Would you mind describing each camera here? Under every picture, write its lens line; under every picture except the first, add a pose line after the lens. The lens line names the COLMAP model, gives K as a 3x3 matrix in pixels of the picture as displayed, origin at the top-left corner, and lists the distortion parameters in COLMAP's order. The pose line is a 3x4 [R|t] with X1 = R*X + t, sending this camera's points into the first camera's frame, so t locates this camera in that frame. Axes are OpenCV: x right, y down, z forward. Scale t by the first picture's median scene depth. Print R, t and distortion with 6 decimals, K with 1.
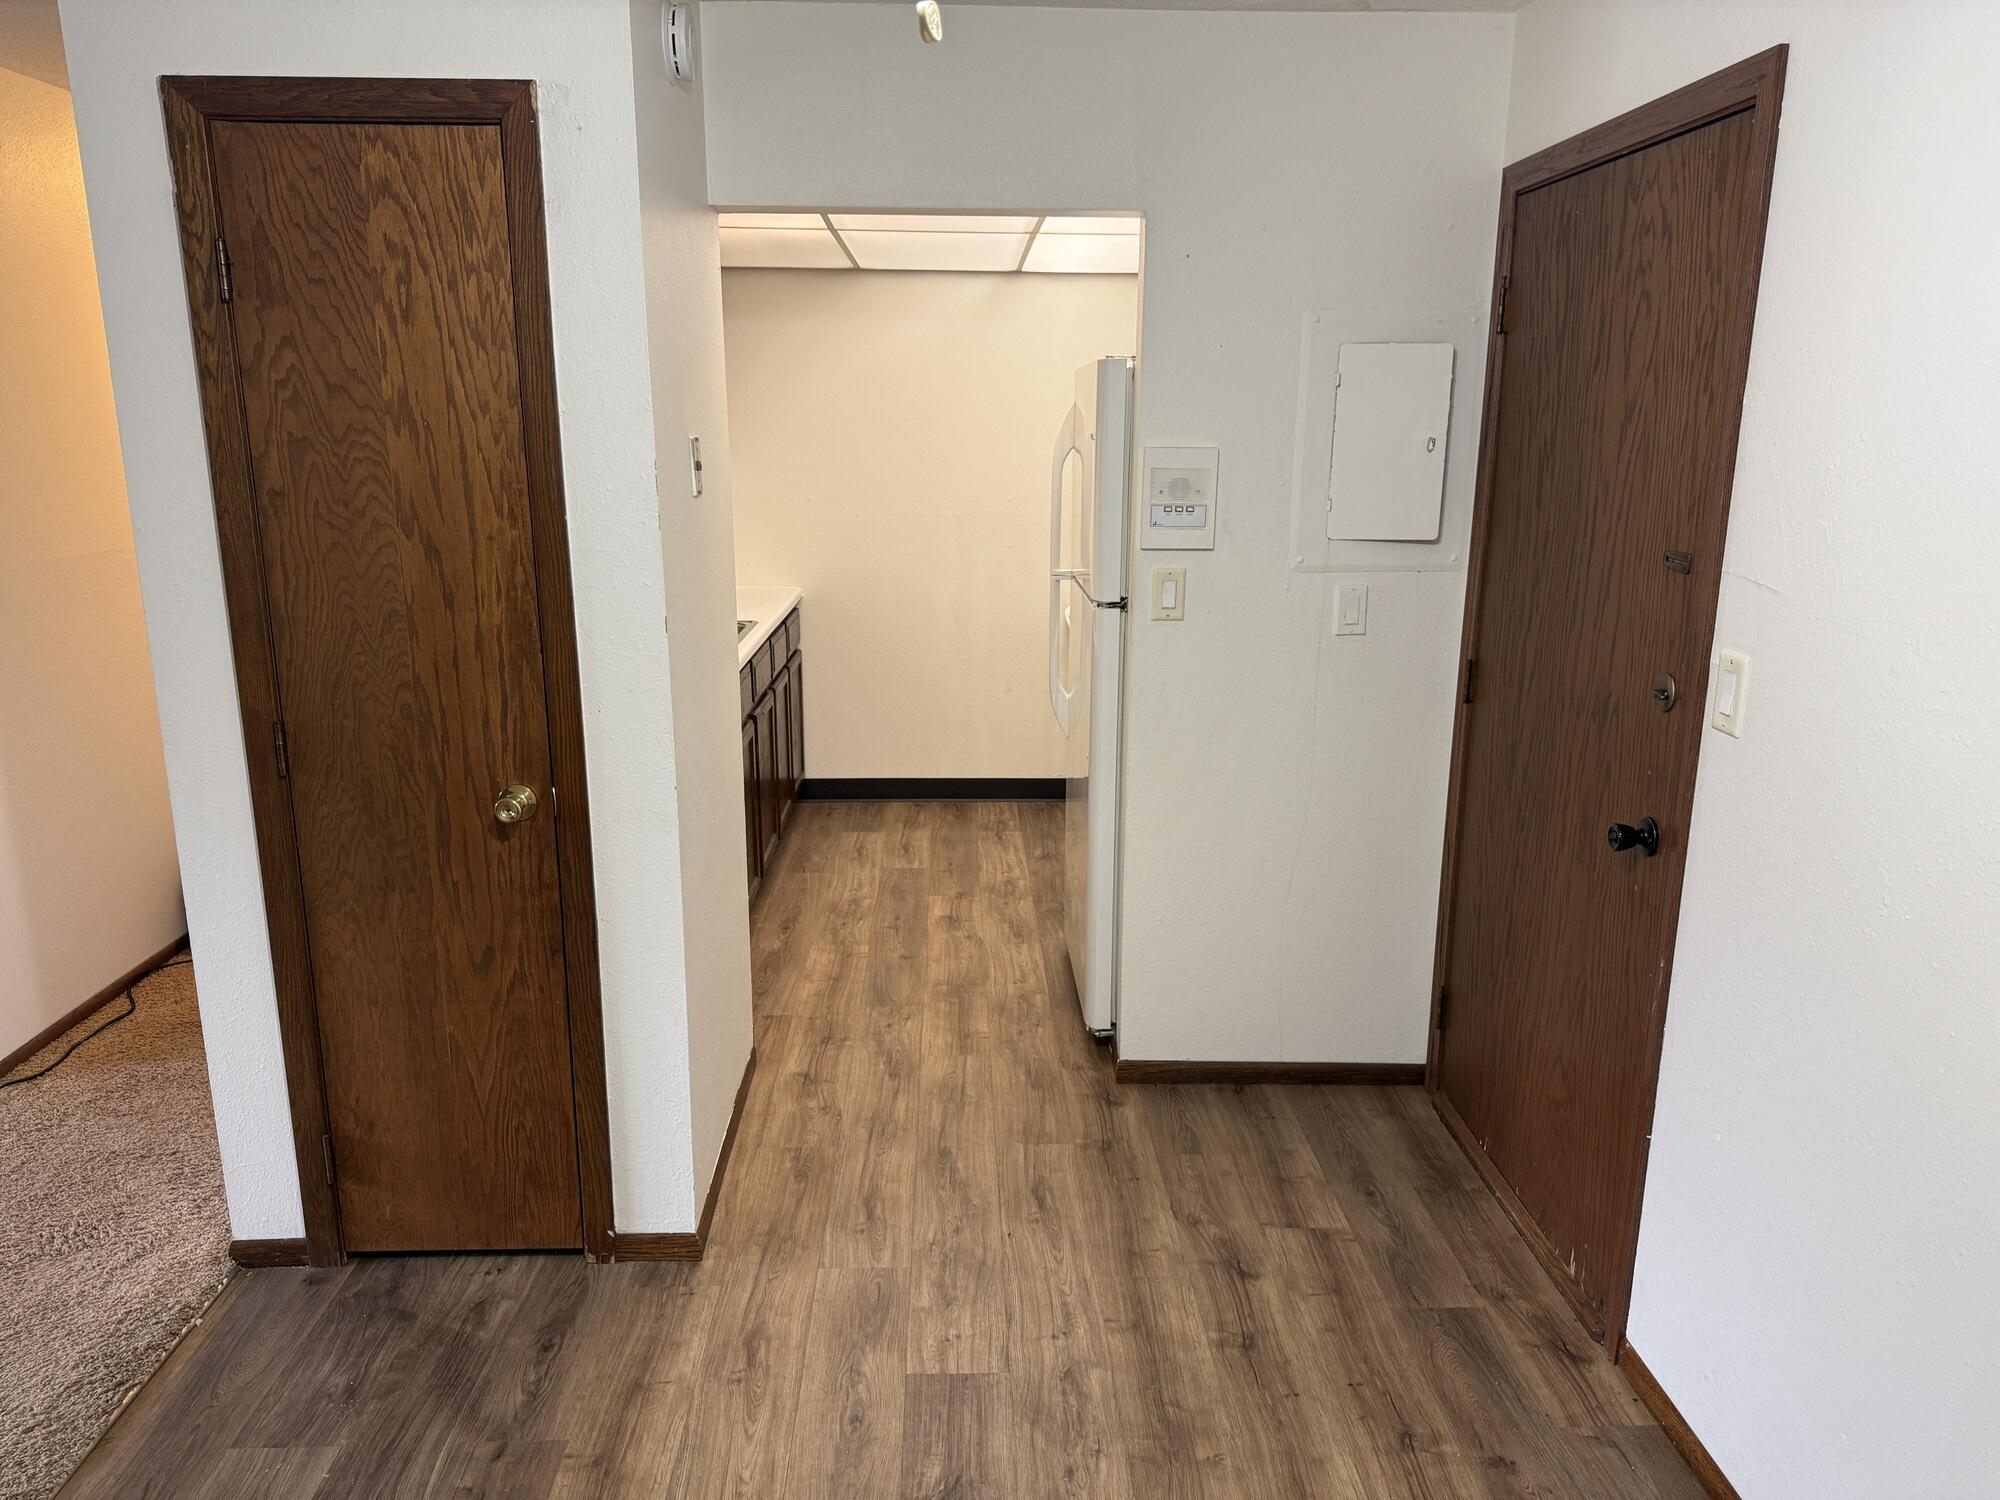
lens RADIAL K [[1413.6, 0, 1033.3], [0, 1413.6, 801.0], [0, 0, 1]] dist [0.004915, -0.002492]
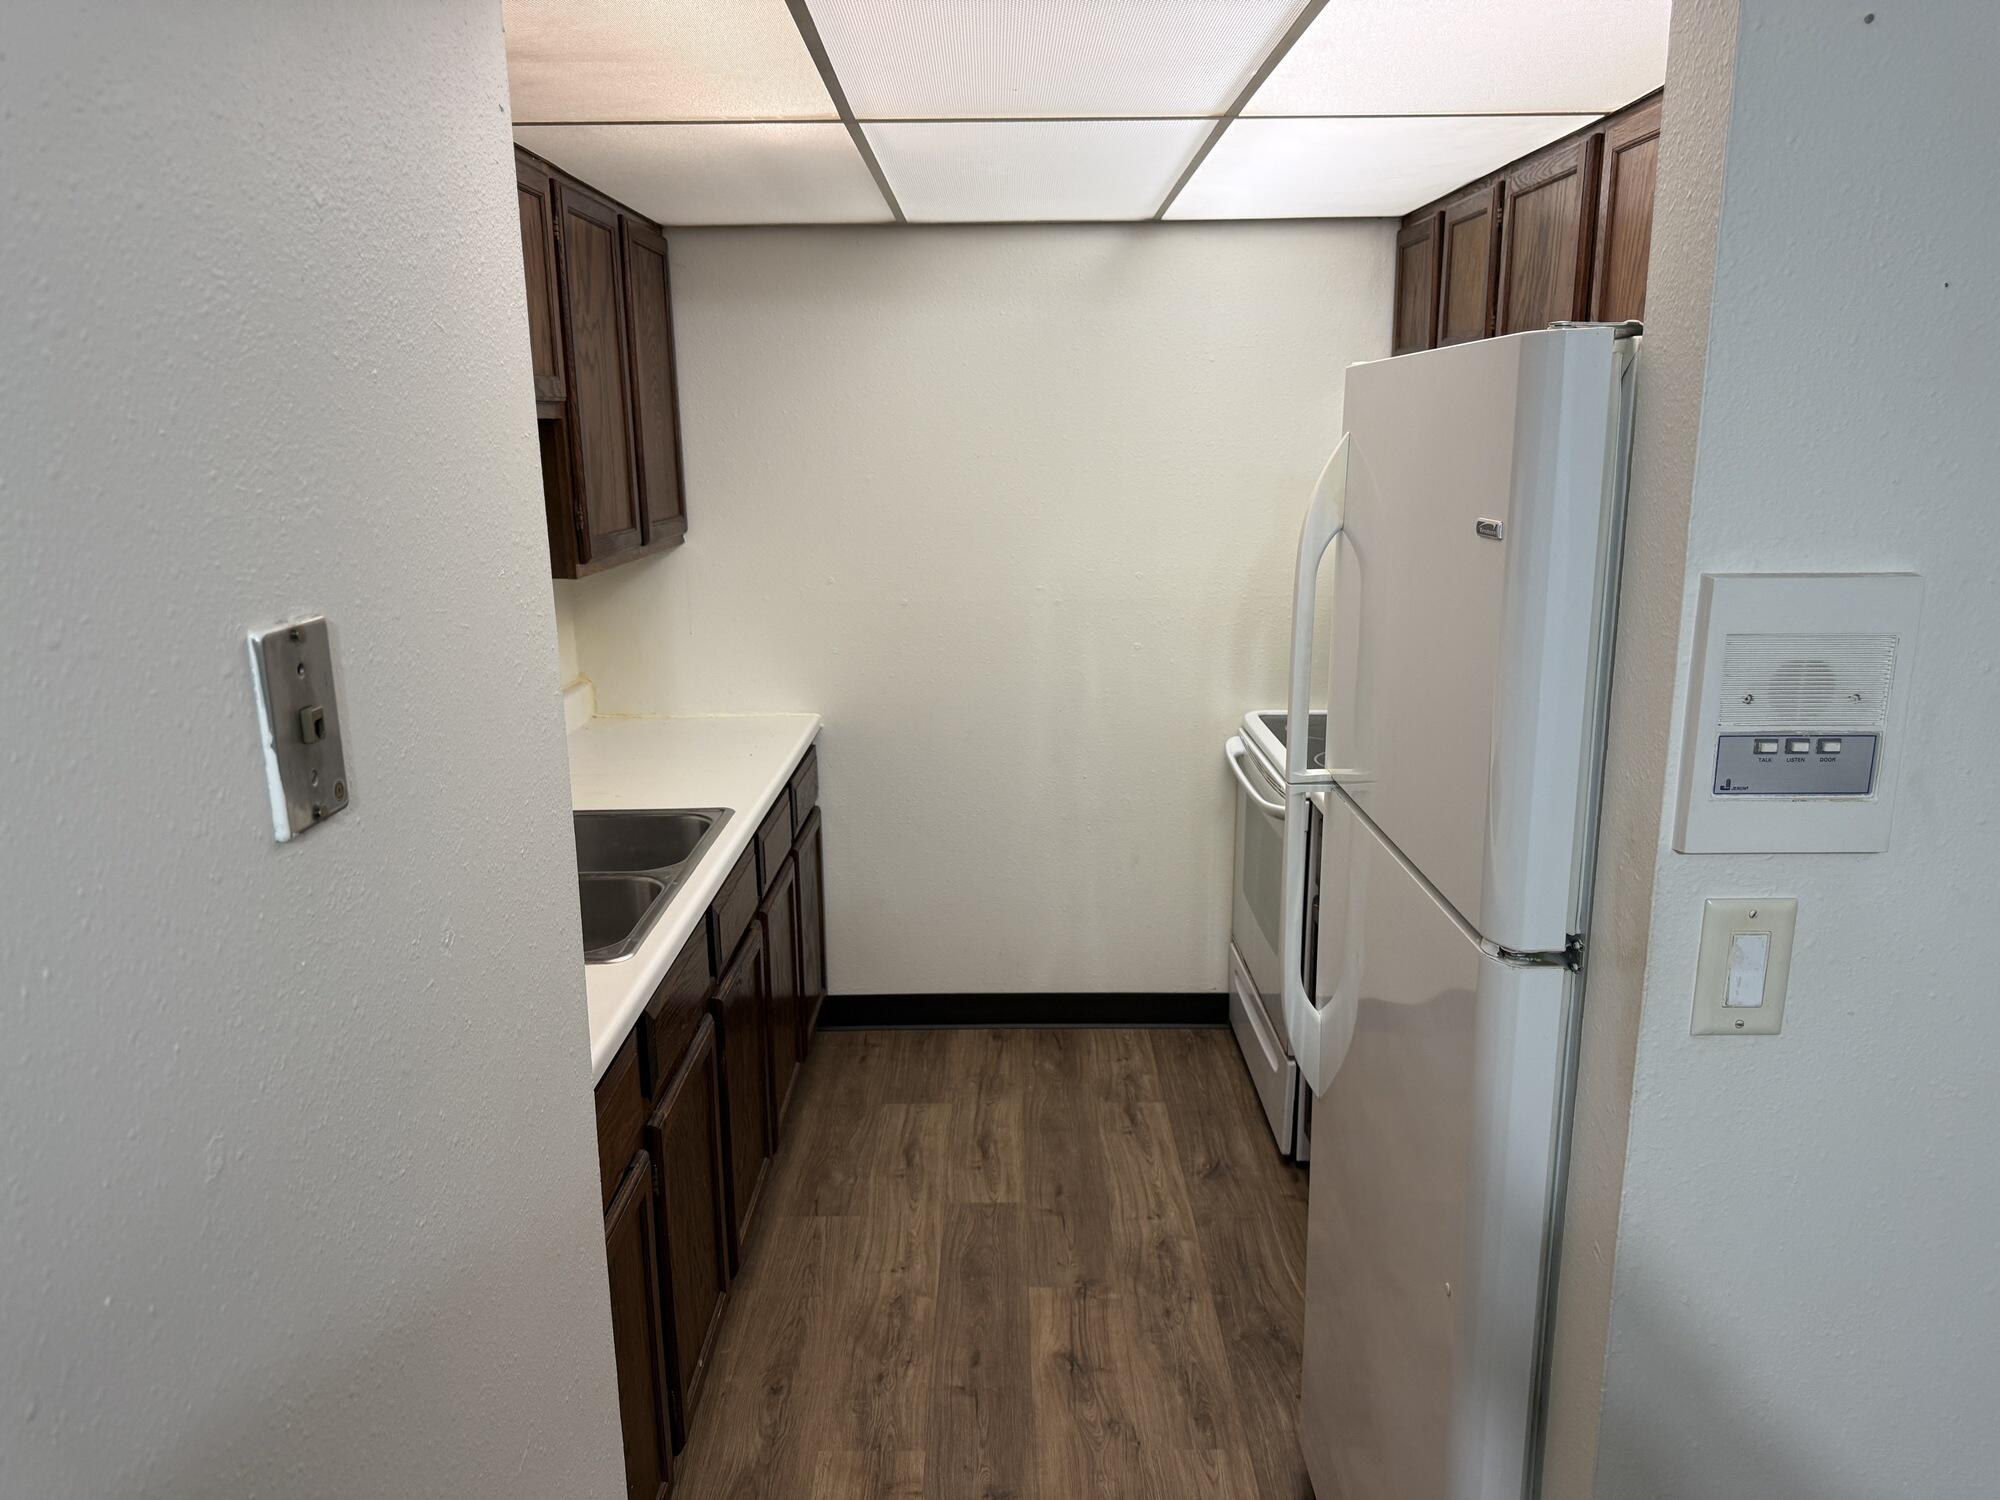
lens RADIAL K [[1413.6, 0, 996.9], [0, 1413.6, 751.0], [0, 0, 1]] dist [0.004915, -0.002492]
pose [[0.997879, -0.010837, -0.064182, -0.045193], [0.008162, 0.999093, -0.041803, -0.119720], [0.064577, 0.041190, 0.997062, 0.397453]]
